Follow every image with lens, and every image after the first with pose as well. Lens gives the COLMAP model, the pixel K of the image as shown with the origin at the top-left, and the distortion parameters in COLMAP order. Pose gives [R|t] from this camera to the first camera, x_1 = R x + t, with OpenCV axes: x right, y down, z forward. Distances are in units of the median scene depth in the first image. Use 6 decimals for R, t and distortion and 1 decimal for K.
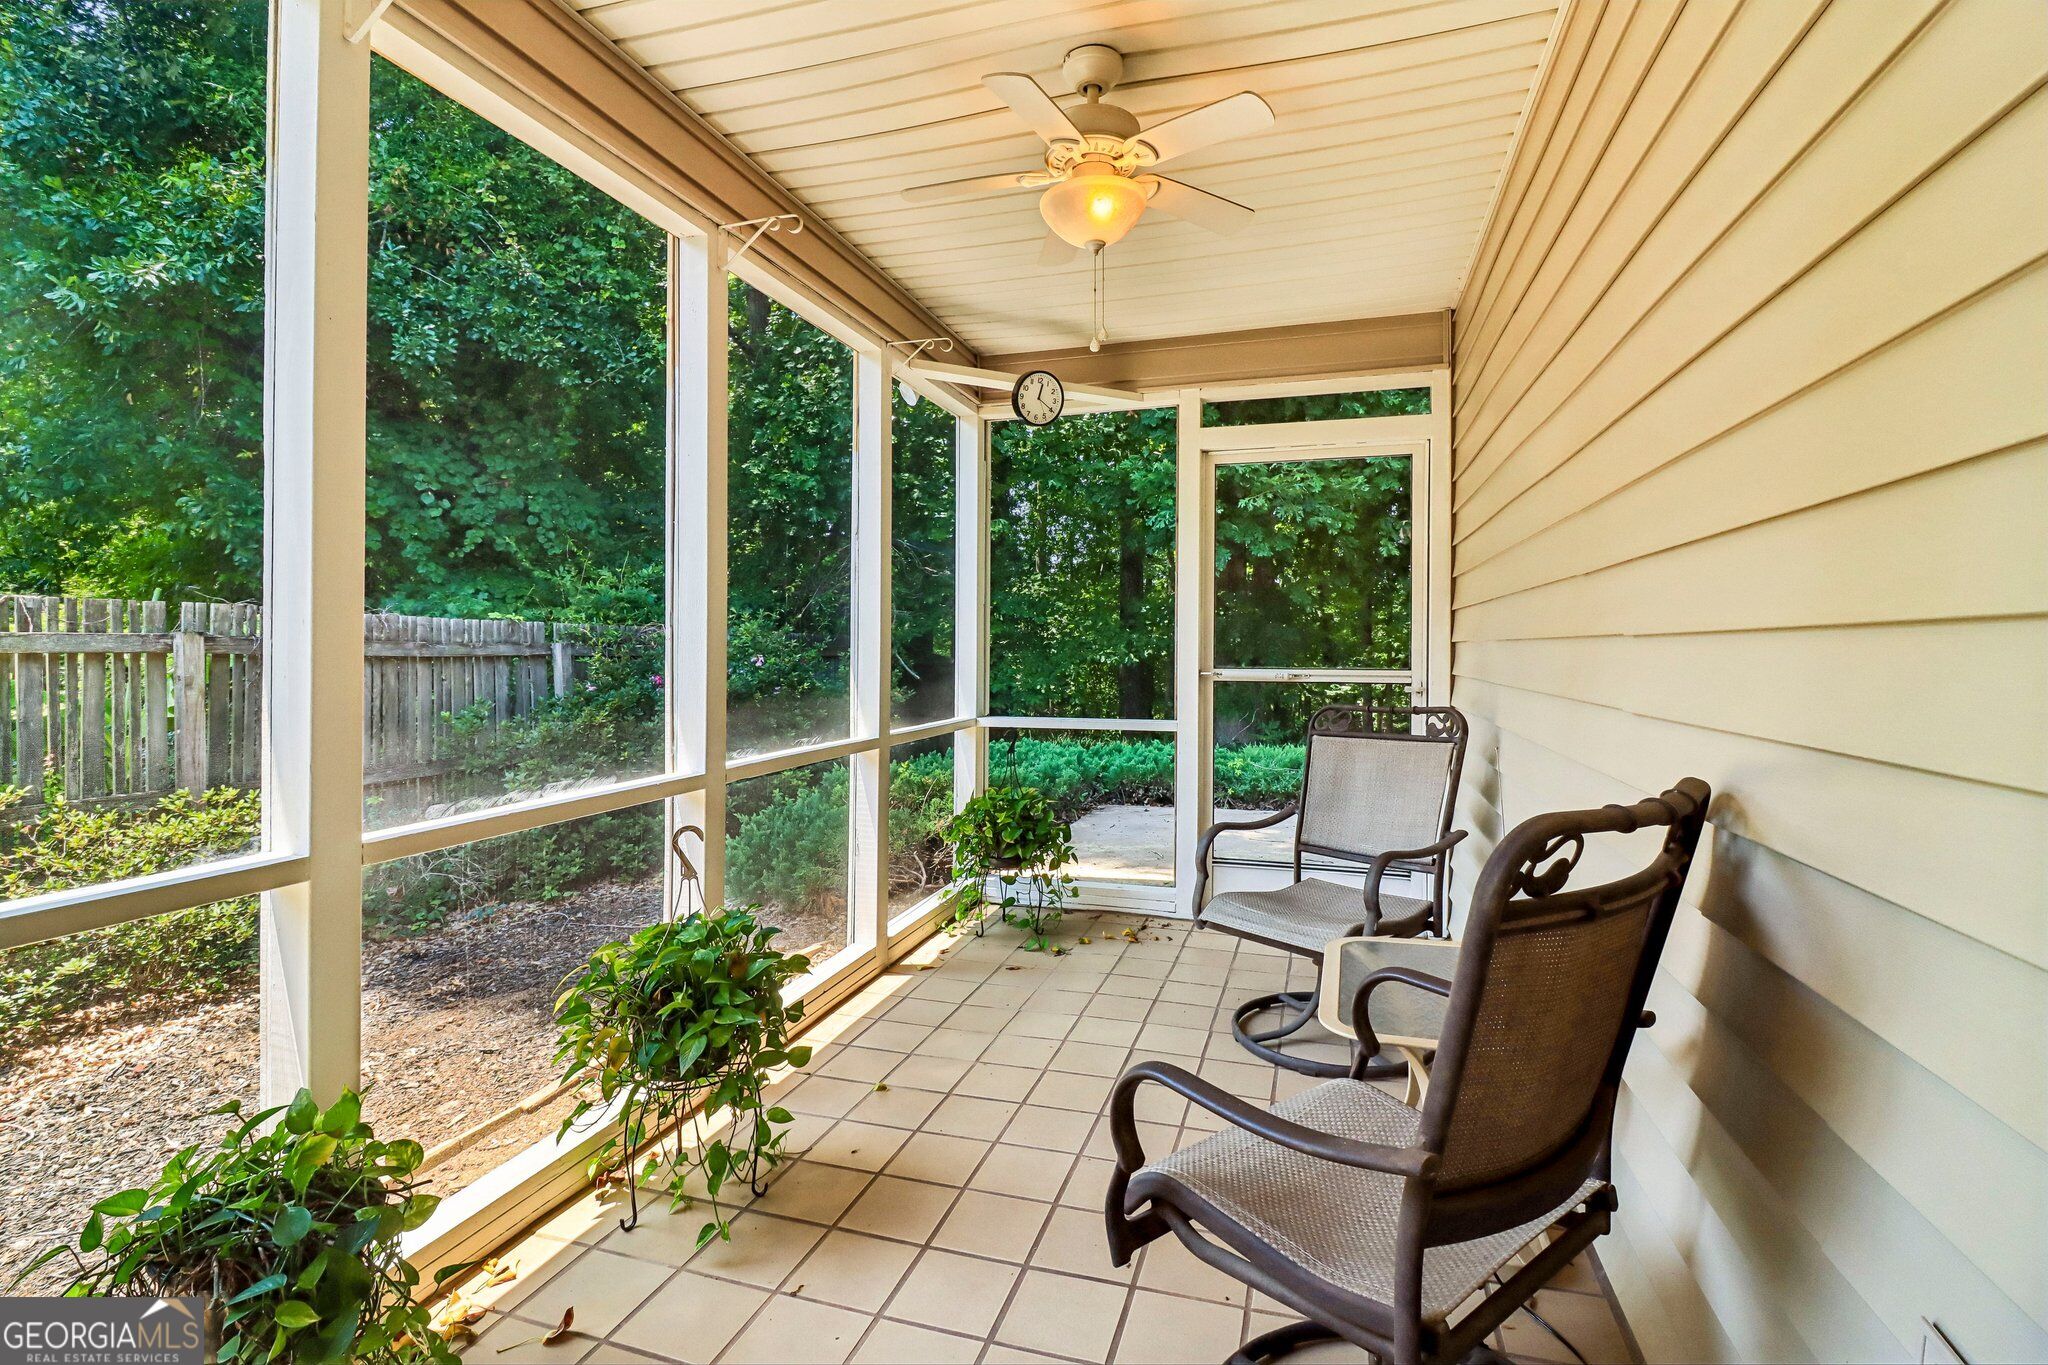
lens RADIAL K [[961.7, 0, 1024.9], [0, 961.7, 670.5], [0, 0, 1]] dist [0.004827, -0.012654]
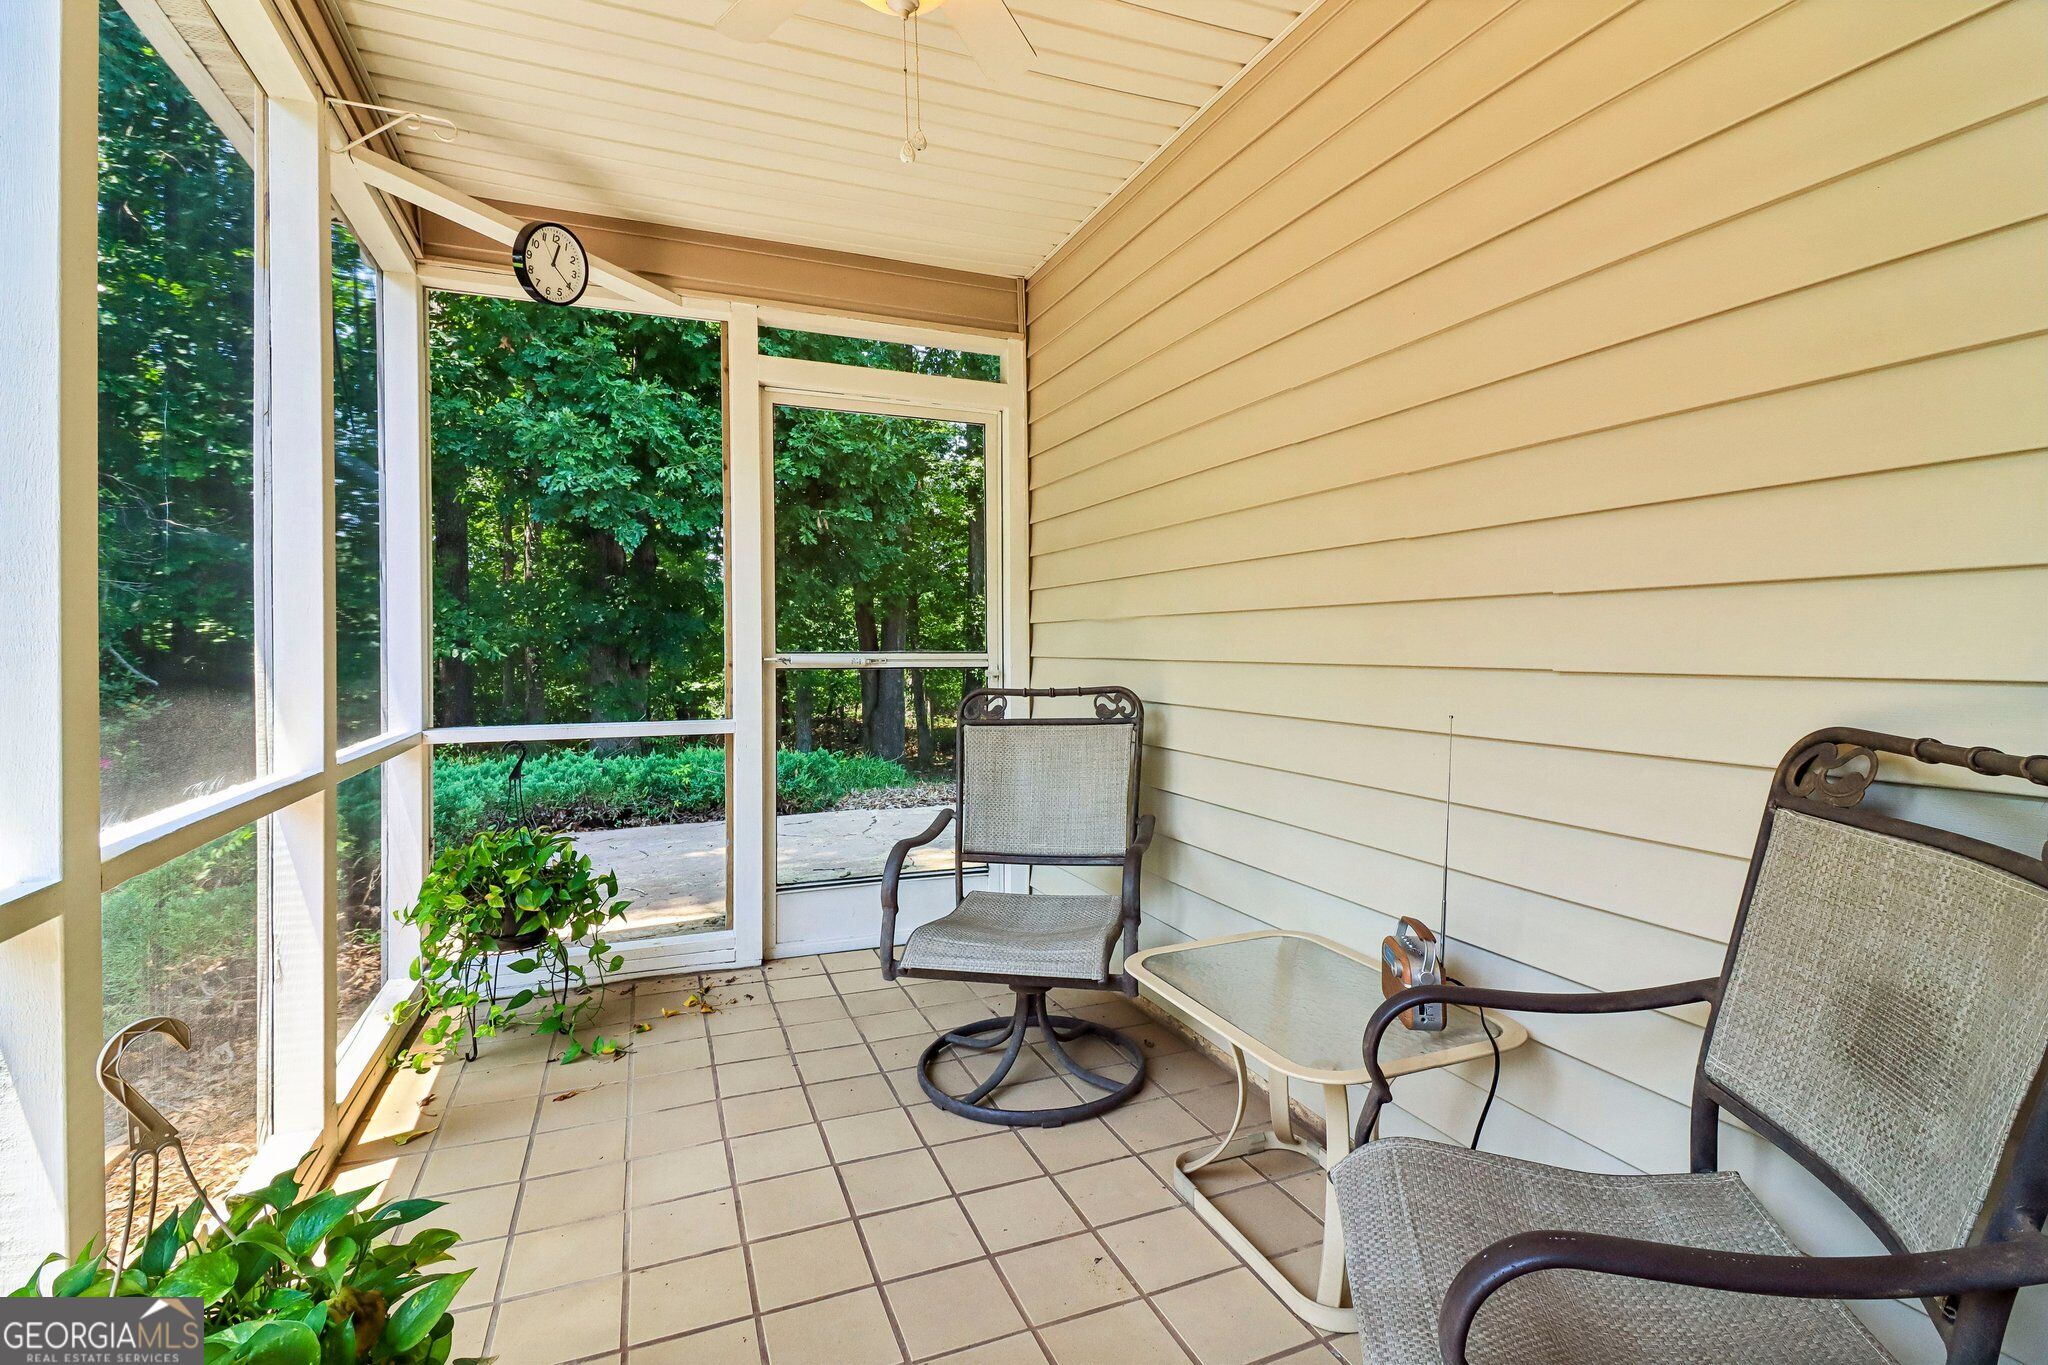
lens RADIAL K [[961.7, 0, 1029.7], [0, 961.7, 670.6], [0, 0, 1]] dist [0.004827, -0.012654]
pose [[0.768423, -0.017471, 0.639704, -0.170937], [0.016737, 0.999834, 0.007201, 0.010935], [-0.639724, 0.005173, 0.768588, 0.248827]]
